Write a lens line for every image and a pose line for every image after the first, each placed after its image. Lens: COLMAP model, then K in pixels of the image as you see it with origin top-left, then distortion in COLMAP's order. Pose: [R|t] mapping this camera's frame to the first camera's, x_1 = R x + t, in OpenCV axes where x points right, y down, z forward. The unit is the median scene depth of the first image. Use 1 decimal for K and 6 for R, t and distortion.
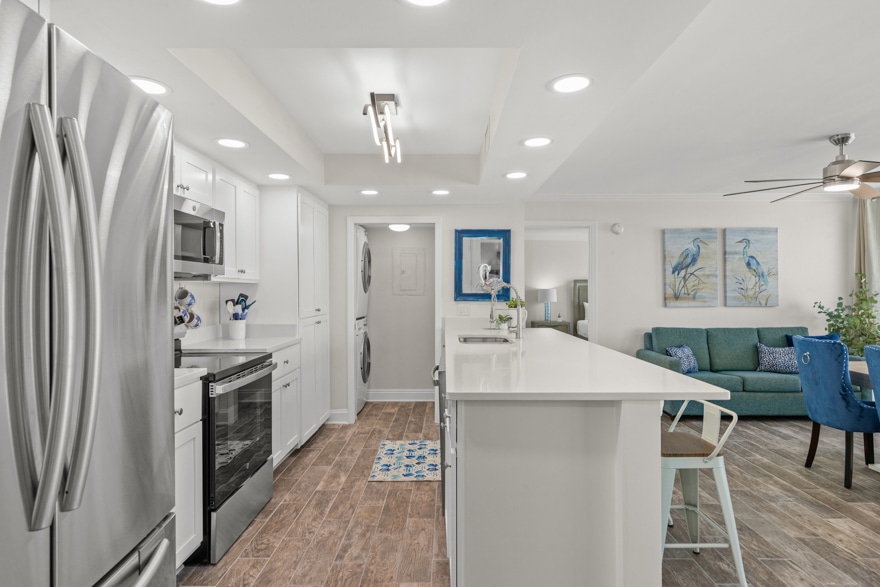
lens RADIAL K [[475.7, 0, 445.0], [0, 475.7, 292.7], [0, 0, 1]] dist [-0.002529, -0.001004]
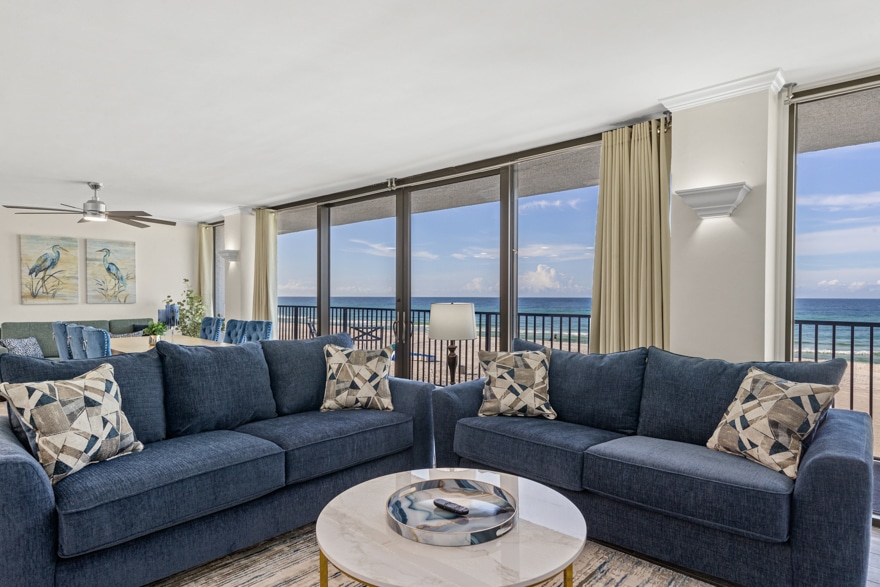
lens RADIAL K [[497.3, 0, 440.0], [0, 497.3, 293.5], [0, 0, 1]] dist [-0.000700, -0.000275]
pose [[0.673240, 0.008483, 0.739376, 0.409586], [-0.002375, 0.999954, -0.009309, 0.020074], [-0.739421, 0.004511, 0.673229, -0.798038]]
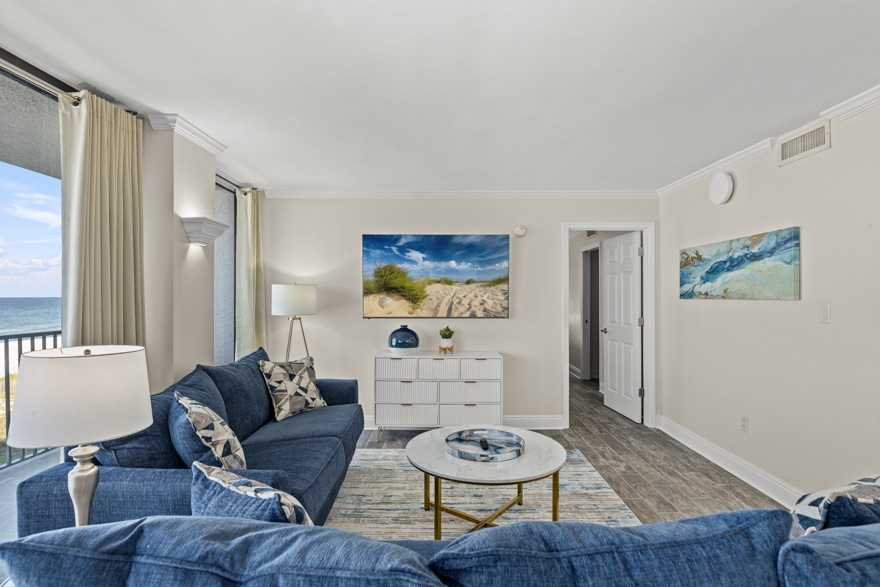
lens RADIAL K [[449.6, 0, 440.0], [0, 449.6, 293.5], [0, 0, 1]] dist [-0.001810, -0.000248]
pose [[-0.999977, 0.005472, 0.003987, 0.843870], [0.005467, 0.999984, -0.001208, -0.017055], [-0.003993, -0.001186, -0.999991, 0.240717]]
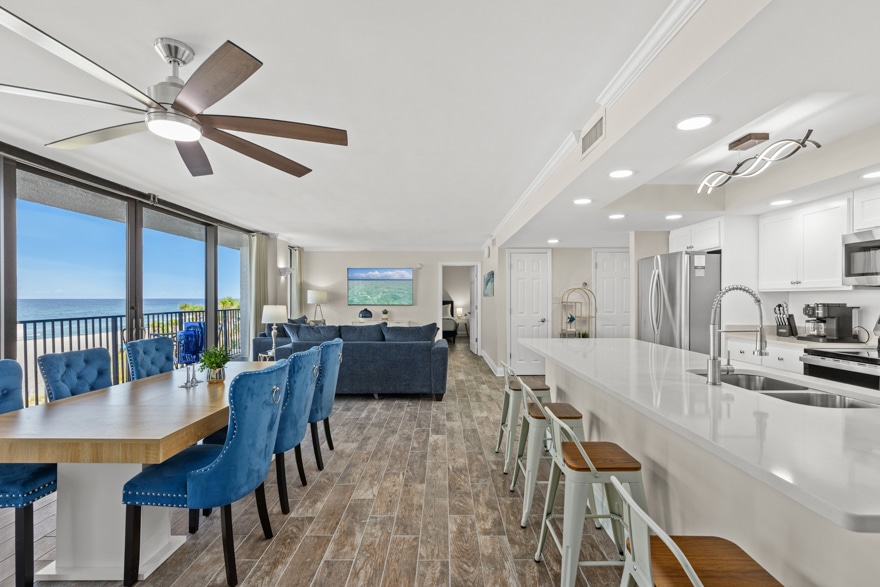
lens RADIAL K [[396.2, 0, 442.0], [0, 396.2, 299.8], [0, 0, 1]] dist [0.000021, -0.000161]
pose [[-0.999994, 0.003229, 0.001131, 0.474430], [0.003239, 0.999957, 0.008674, -0.004377], [-0.001103, 0.008678, -0.999962, 1.456182]]
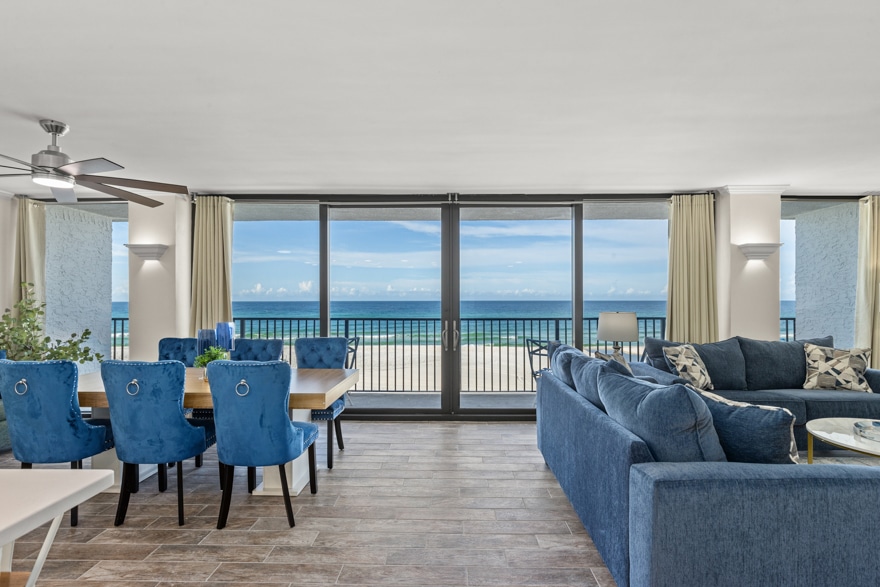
lens RADIAL K [[460.7, 0, 444.8], [0, 460.7, 295.1], [0, 0, 1]] dist [-0.000573, 0.000154]
pose [[0.012133, 0.011233, 0.999863, 0.001409], [0.005227, 0.999923, -0.011298, -0.002069], [-0.999913, 0.005363, 0.012074, 0.266980]]
